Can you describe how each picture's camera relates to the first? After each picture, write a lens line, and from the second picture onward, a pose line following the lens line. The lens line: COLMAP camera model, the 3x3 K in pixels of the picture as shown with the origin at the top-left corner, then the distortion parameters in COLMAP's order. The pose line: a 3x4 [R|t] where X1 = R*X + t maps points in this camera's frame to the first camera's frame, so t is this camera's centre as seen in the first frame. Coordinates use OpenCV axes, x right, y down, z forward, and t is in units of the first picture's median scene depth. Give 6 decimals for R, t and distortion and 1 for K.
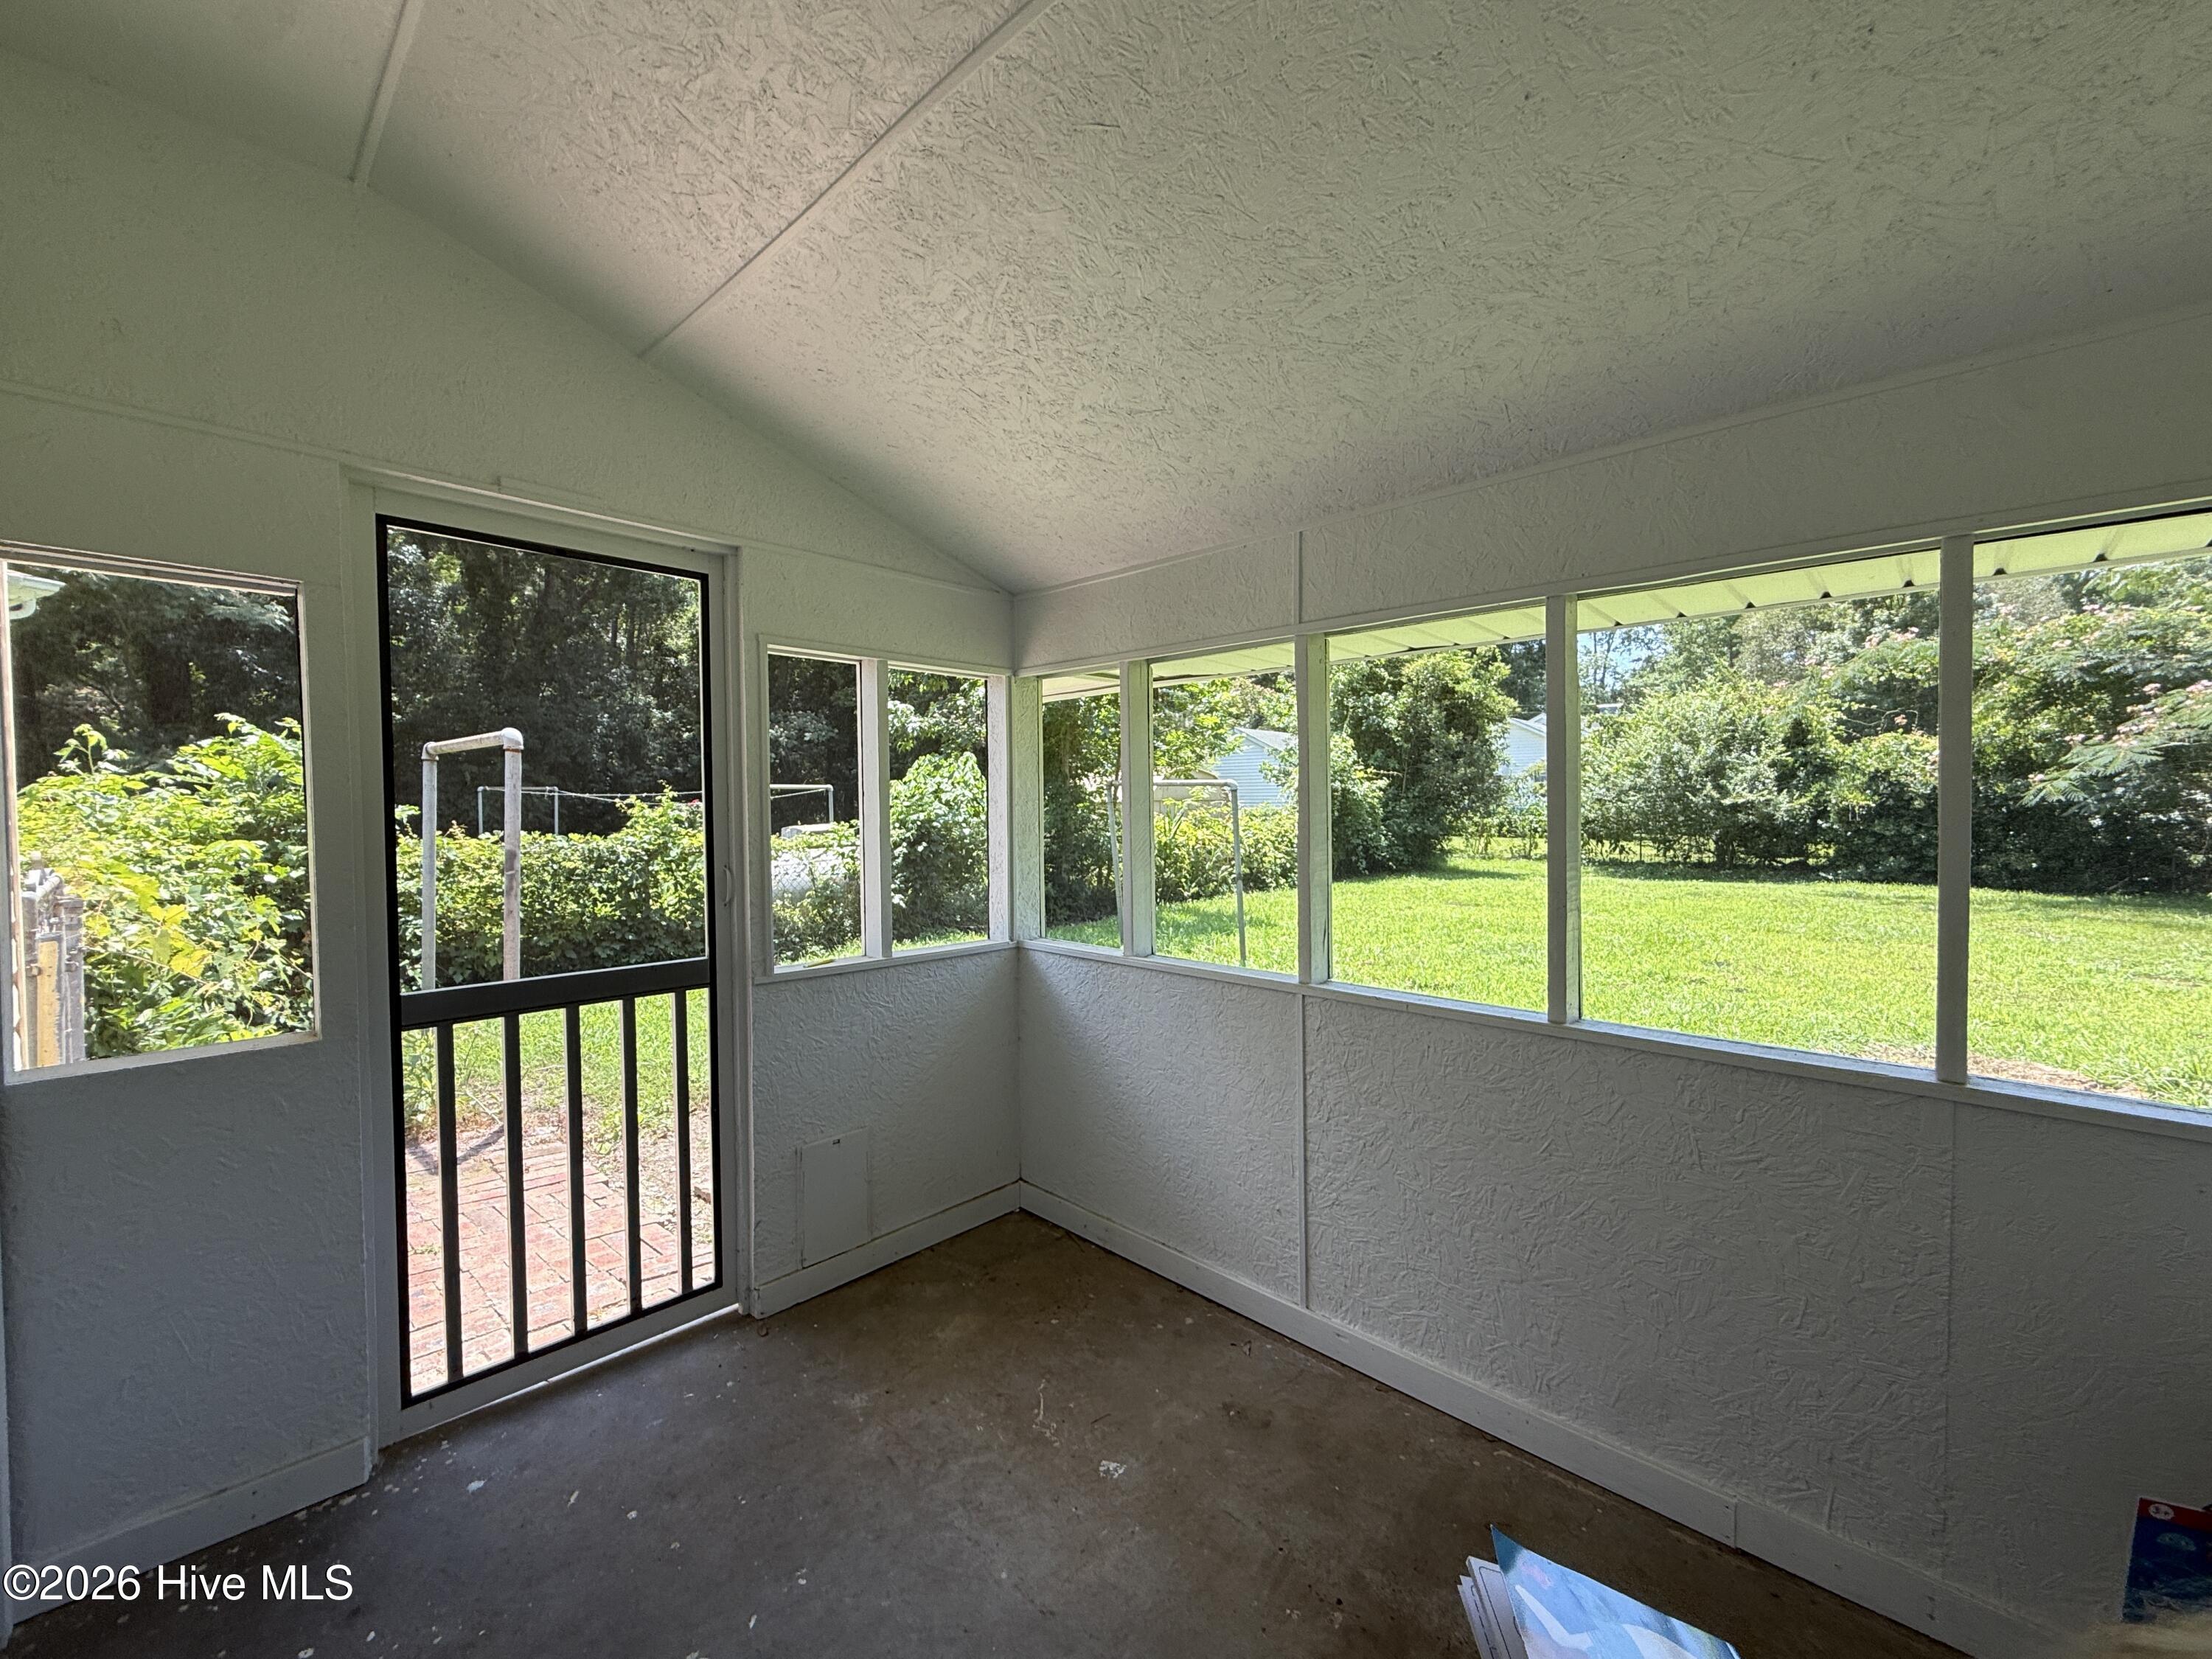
lens RADIAL K [[895.0, 0, 1106.0], [0, 895.0, 829.5], [0, 0, 1]] dist [-0.000036, -0.000035]
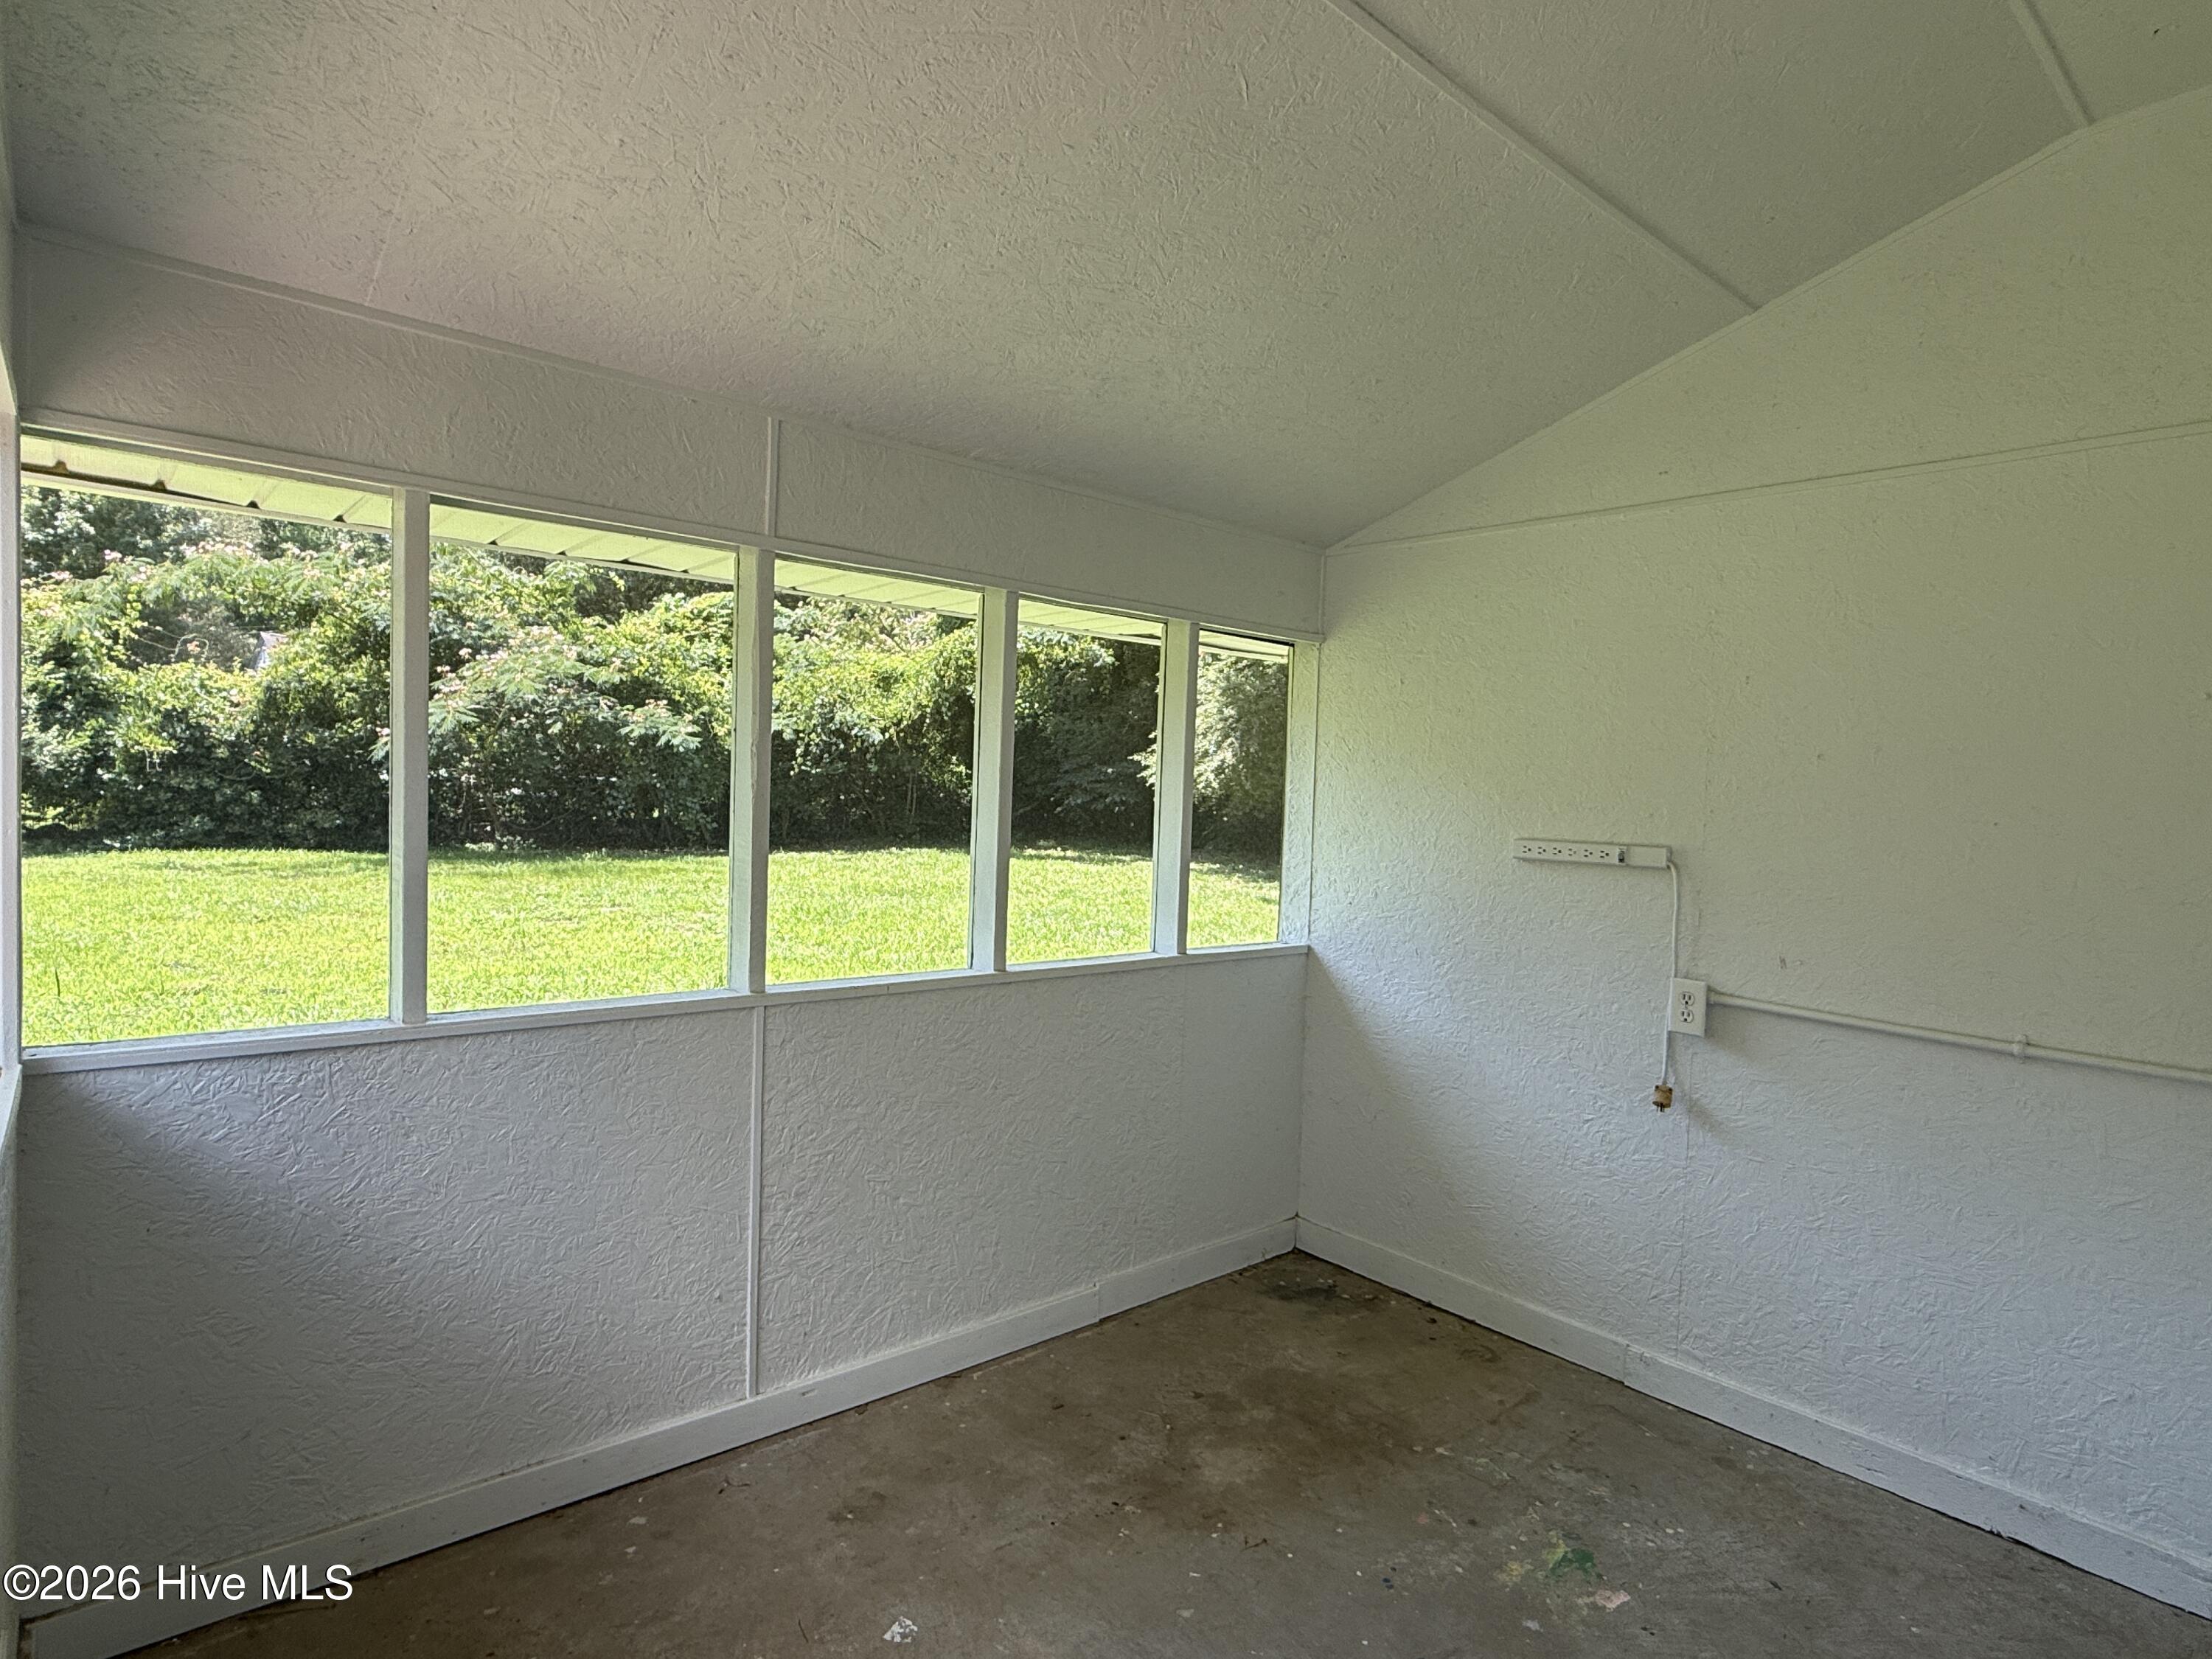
lens RADIAL K [[1170.7, 0, 1106.0], [0, 1170.7, 829.5], [0, 0, 1]] dist [-0.000452, 0.000173]
pose [[0.100763, -0.029822, 0.994463, -0.095771], [-0.012281, 0.999437, 0.031216, -0.001028], [-0.994835, -0.015359, 0.100341, 0.073201]]
